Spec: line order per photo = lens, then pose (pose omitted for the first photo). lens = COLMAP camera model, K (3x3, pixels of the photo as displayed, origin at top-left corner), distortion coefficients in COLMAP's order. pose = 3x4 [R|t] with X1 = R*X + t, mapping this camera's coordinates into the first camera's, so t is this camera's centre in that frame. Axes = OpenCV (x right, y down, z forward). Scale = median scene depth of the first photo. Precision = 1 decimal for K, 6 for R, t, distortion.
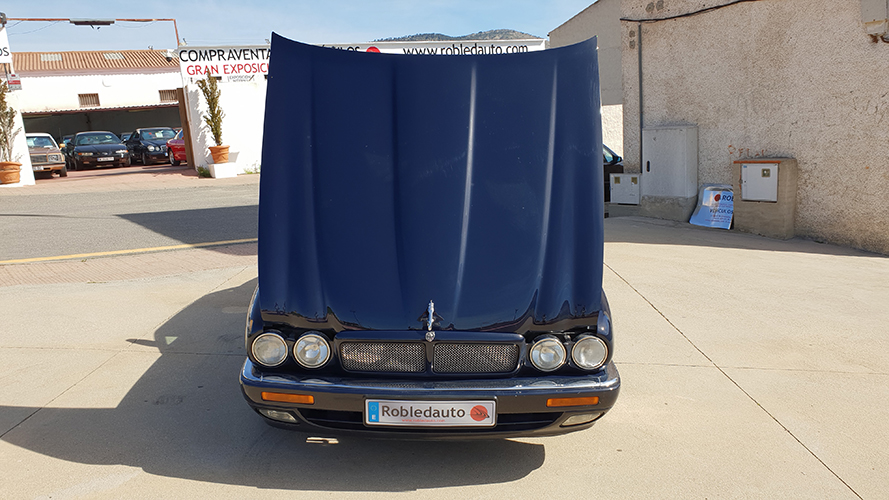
lens RADIAL K [[733.4, 0, 448.6], [0, 733.4, 252.0], [0, 0, 1]] dist [0.001509, -0.001594]
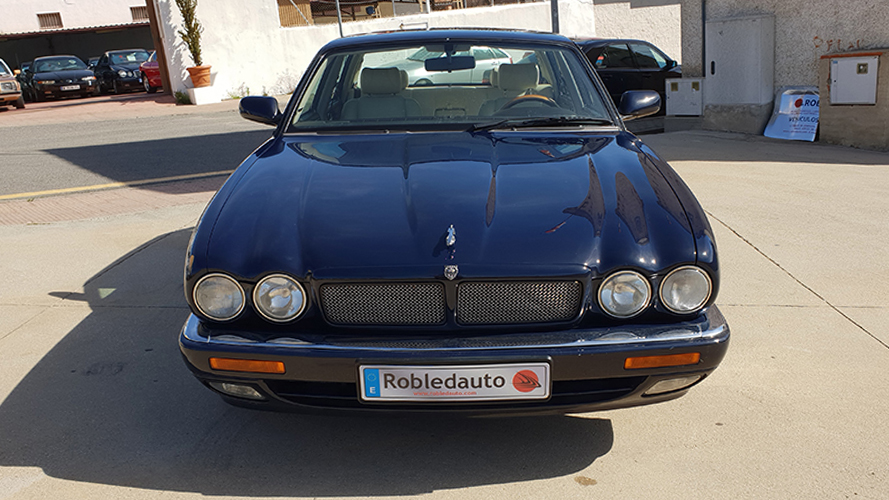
lens RADIAL K [[775.1, 0, 445.1], [0, 775.1, 277.2], [0, 0, 1]] dist [-0.014590, -0.007365]
pose [[0.998968, -0.027404, -0.036207, -0.002875], [0.031007, 0.994194, 0.103034, 0.028058], [0.033174, -0.104050, 0.994019, 0.174207]]
